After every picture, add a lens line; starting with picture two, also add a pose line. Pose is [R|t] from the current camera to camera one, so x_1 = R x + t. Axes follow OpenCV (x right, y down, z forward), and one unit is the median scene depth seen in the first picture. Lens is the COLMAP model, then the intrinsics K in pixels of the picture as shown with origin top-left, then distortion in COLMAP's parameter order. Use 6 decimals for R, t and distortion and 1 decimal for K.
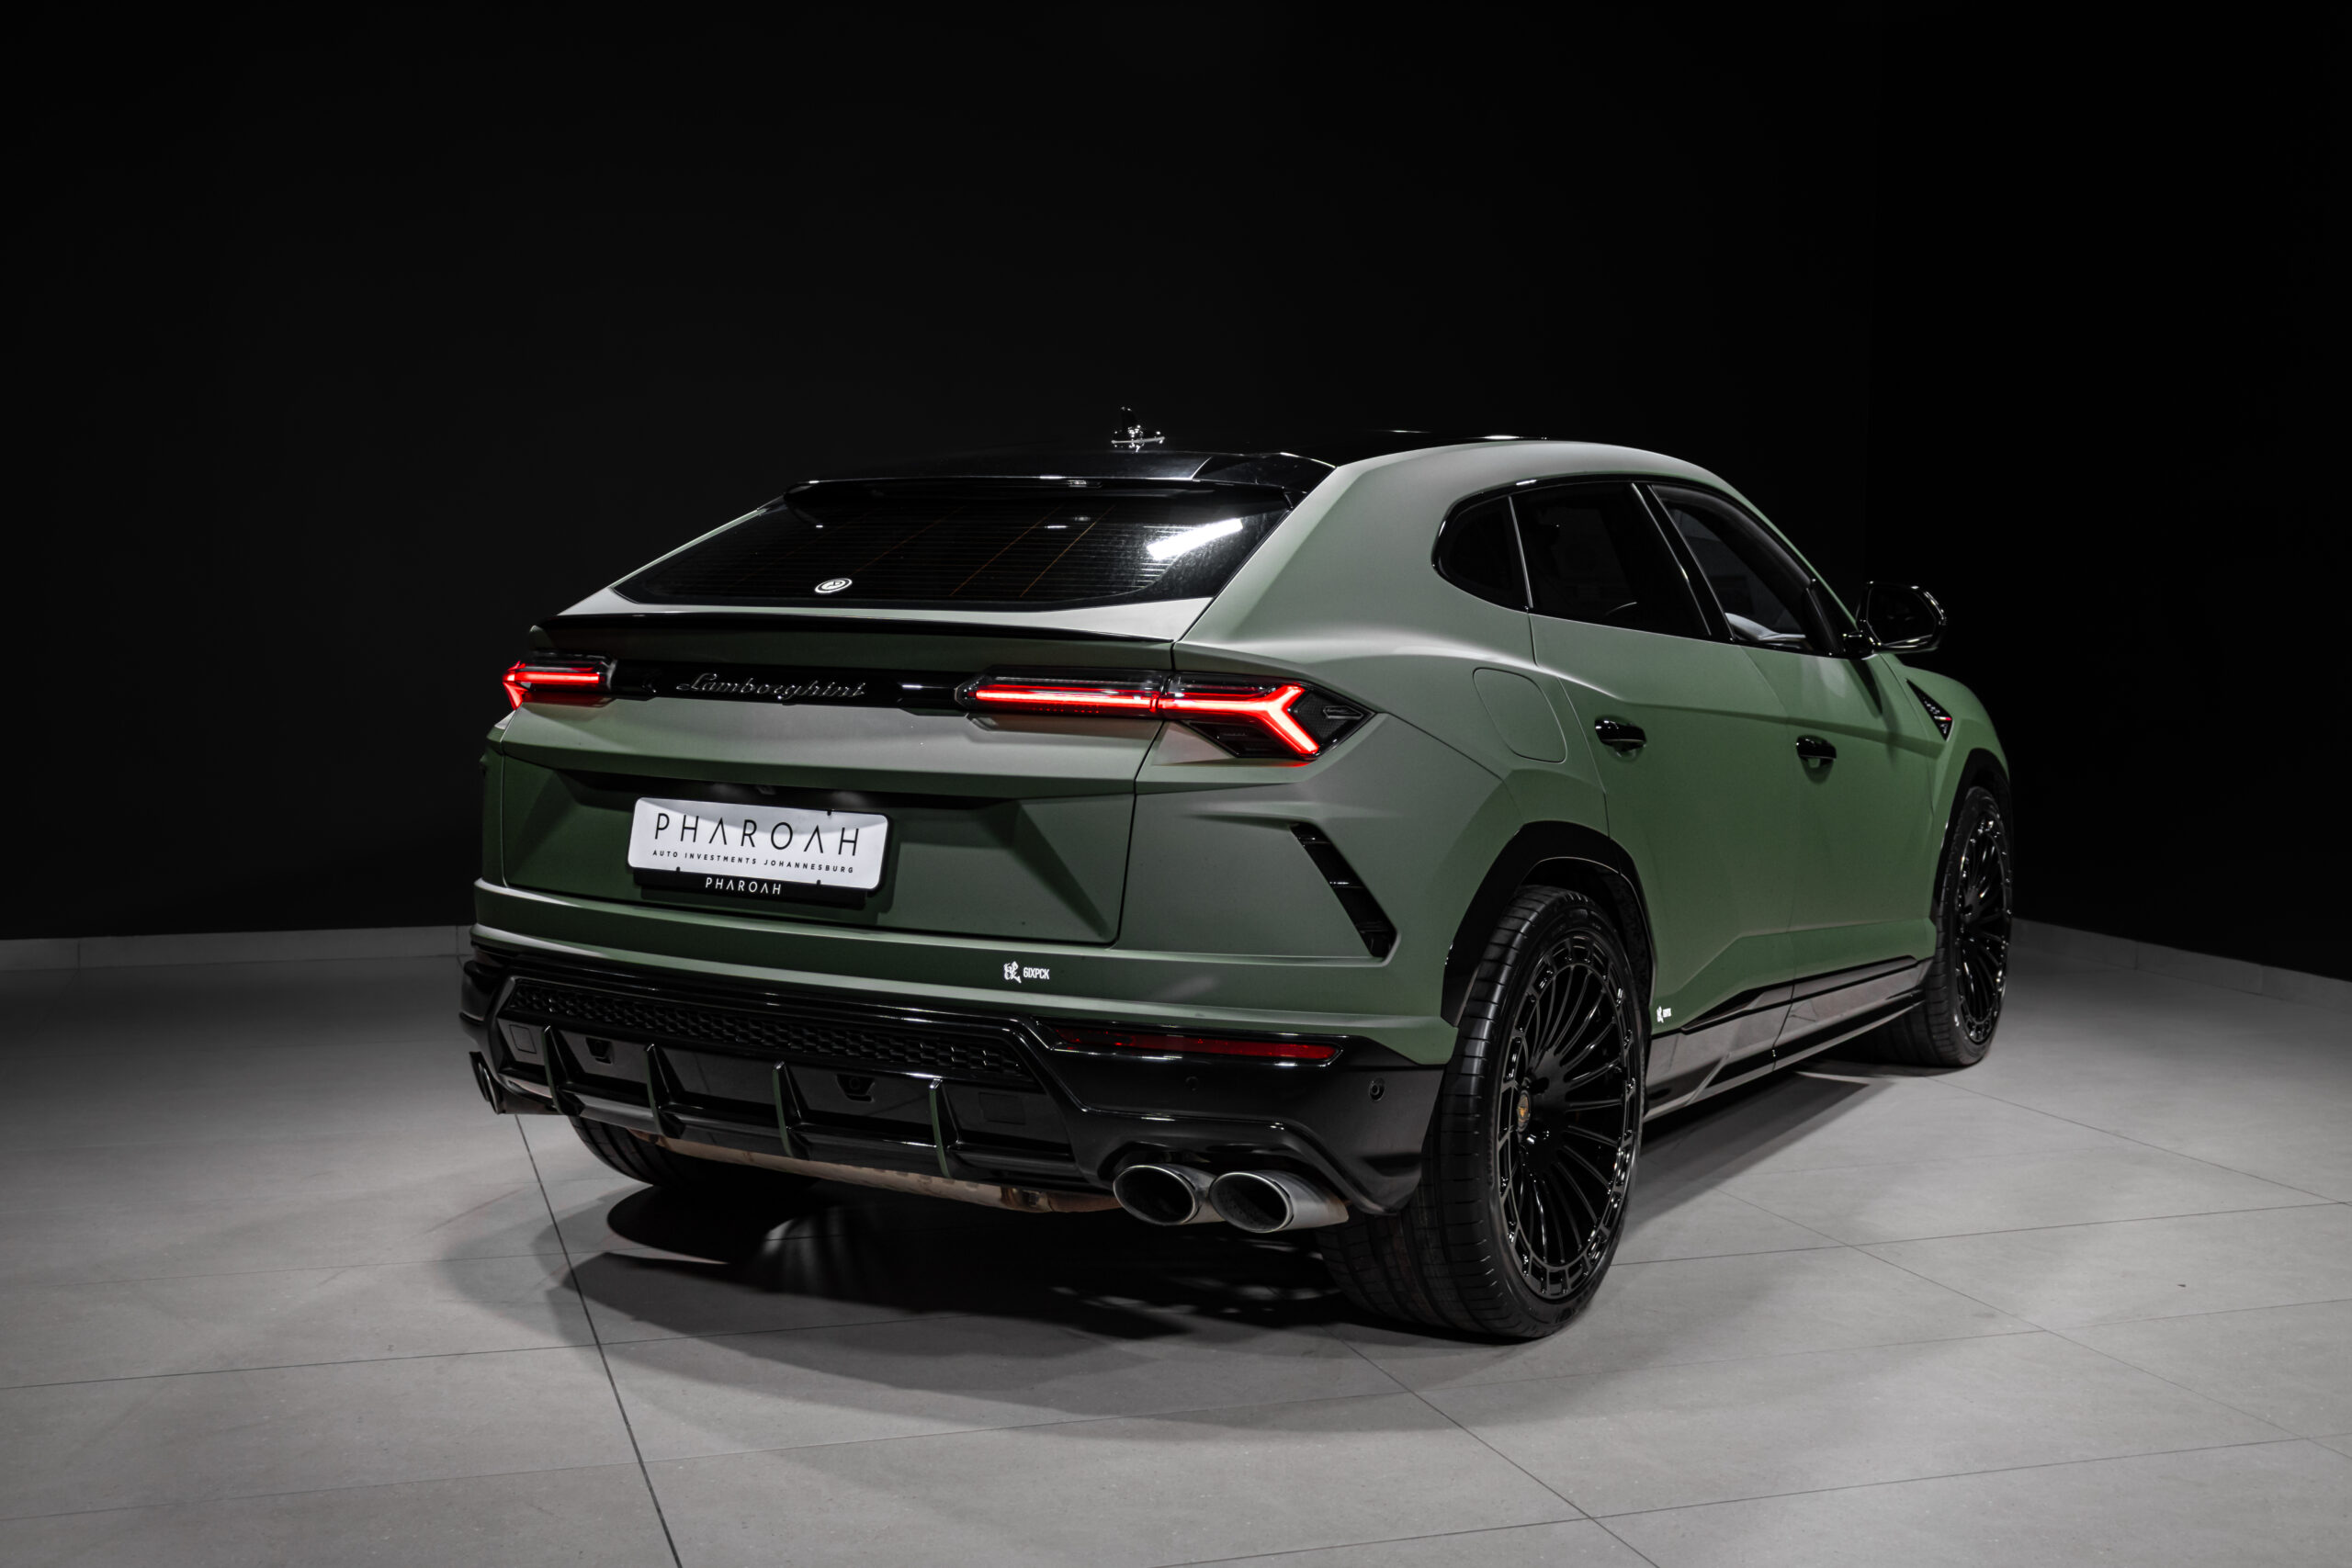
lens RADIAL K [[2560.9, 0, 1176.0], [0, 2560.9, 784.0], [0, 0, 1]] dist [-0.025204, 0.018127]
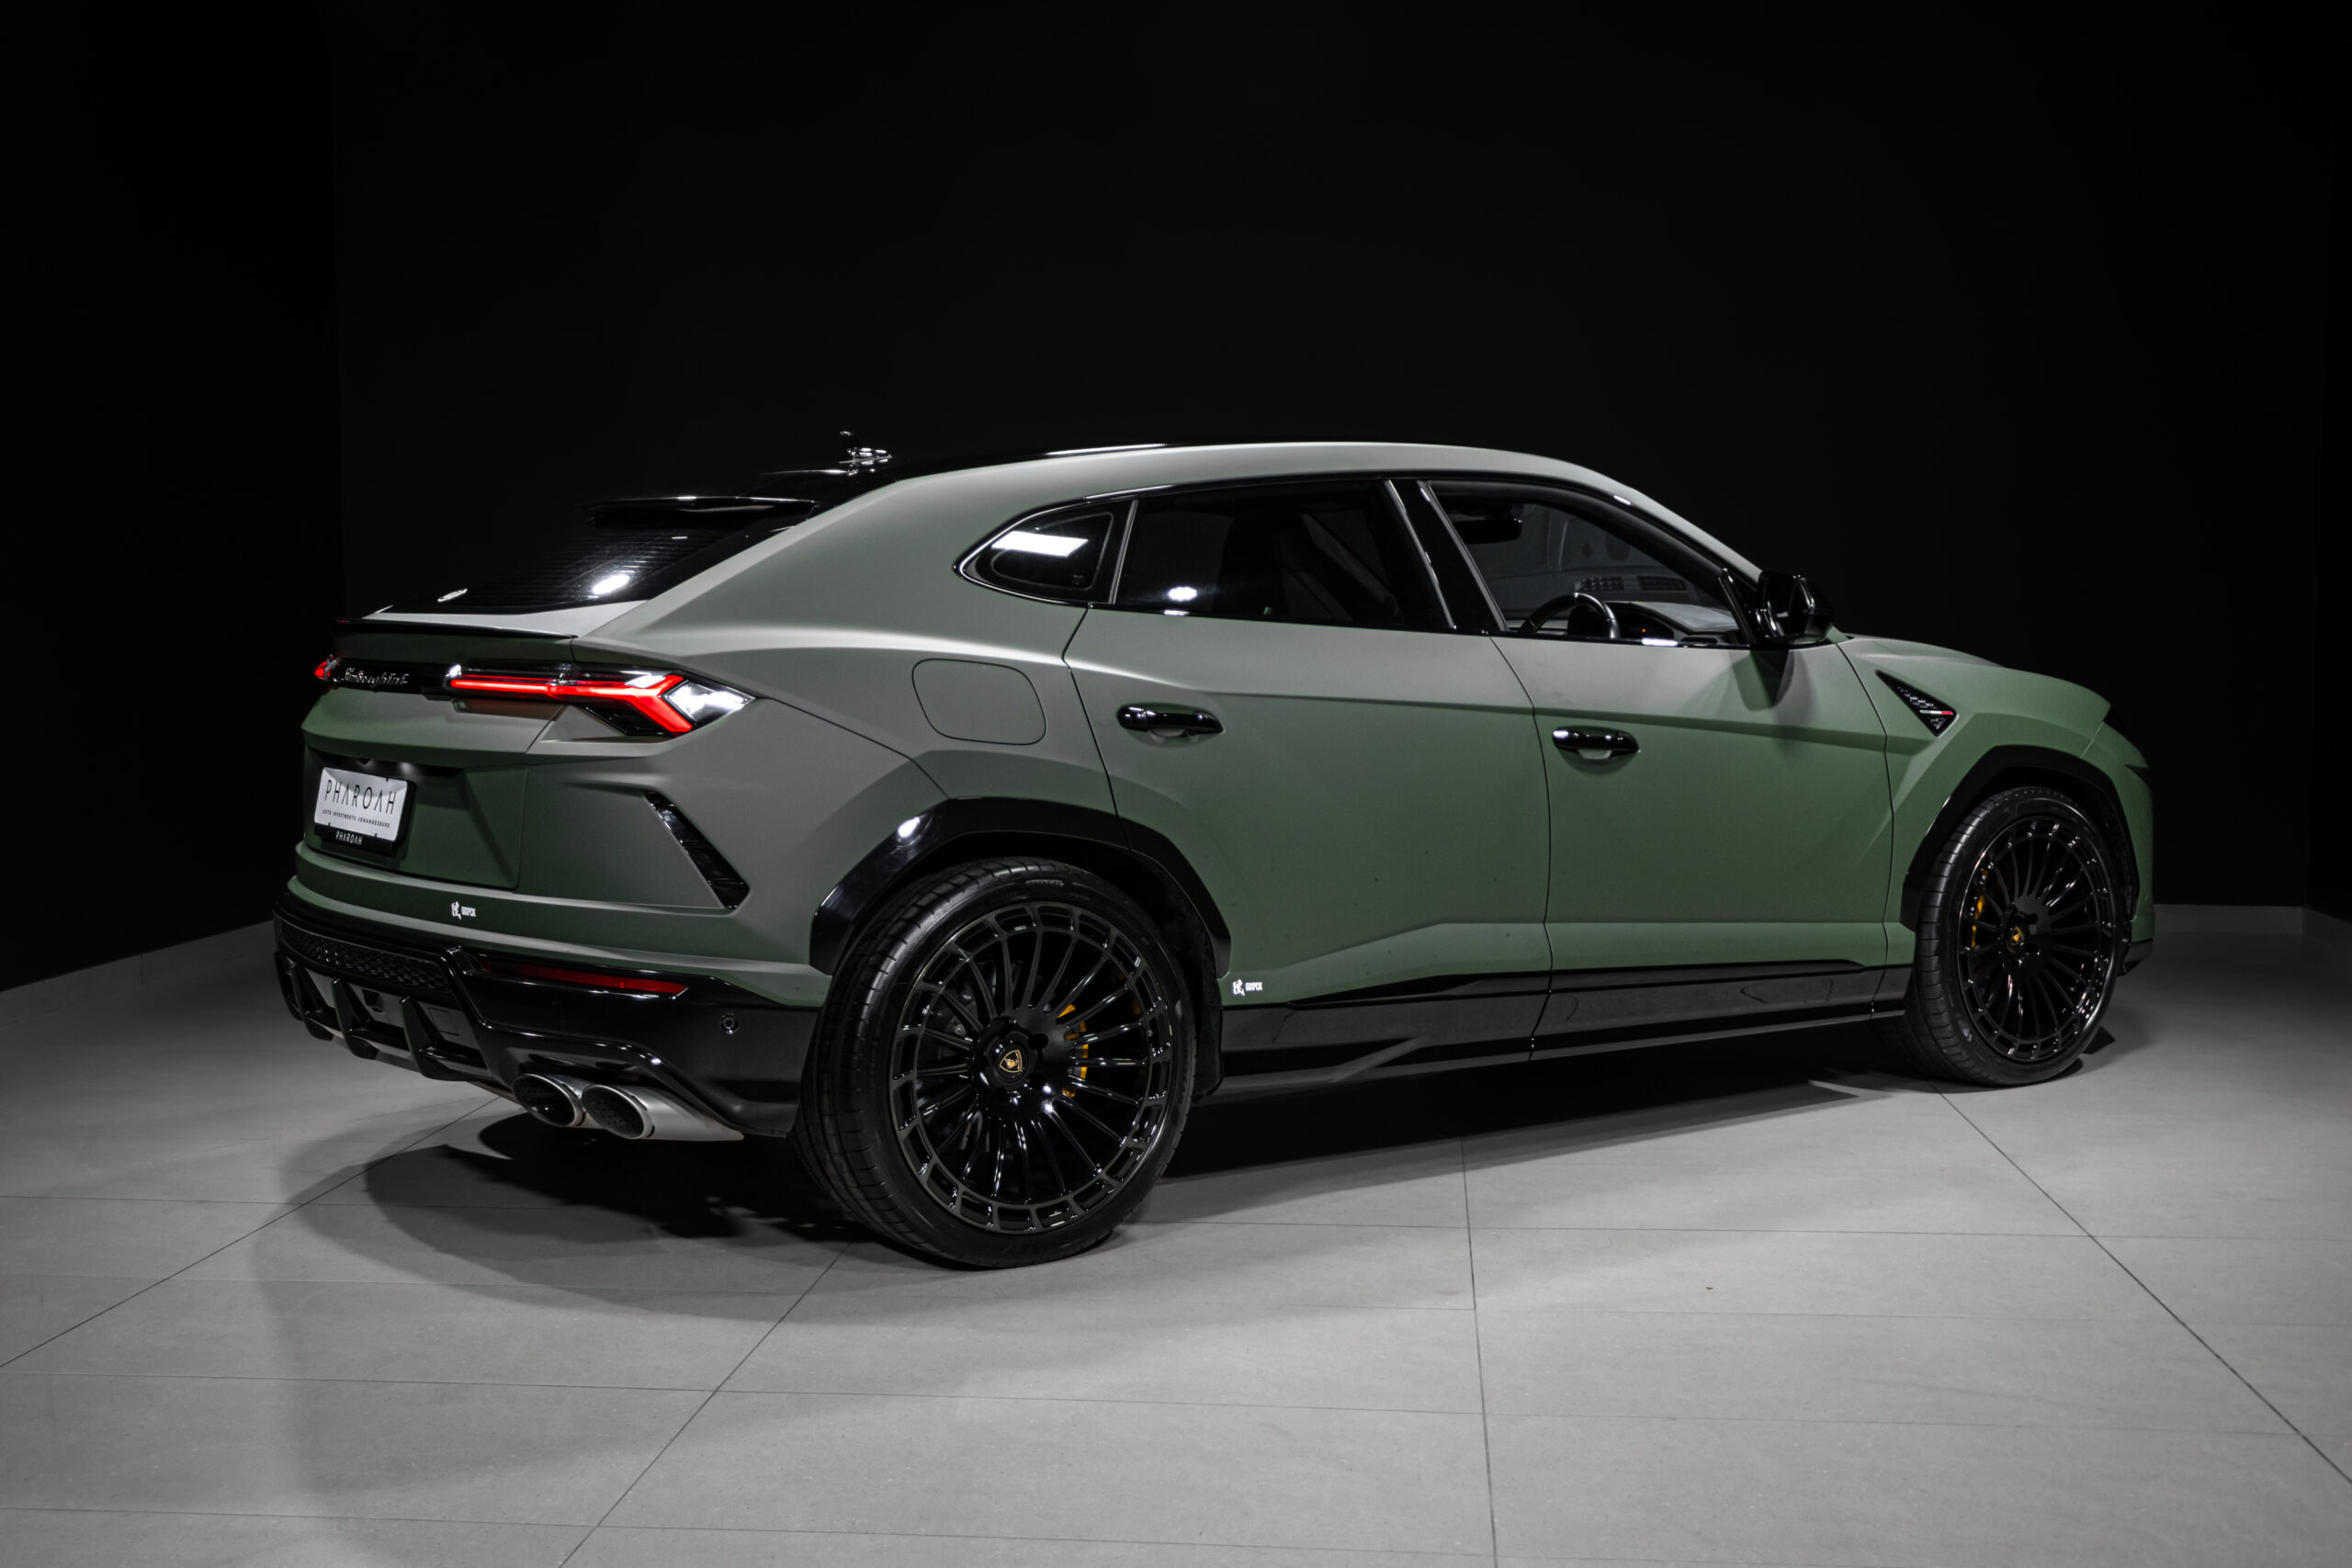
lens RADIAL K [[2640.0, 0, 1176.0], [0, 2640.0, 784.0], [0, 0, 1]] dist [-0.027757, 0.178024]
pose [[0.913786, 0.013408, -0.405975, 0.725784], [-0.014858, 0.999890, -0.000419, 0.008471], [0.405924, 0.006415, 0.913884, -0.008487]]
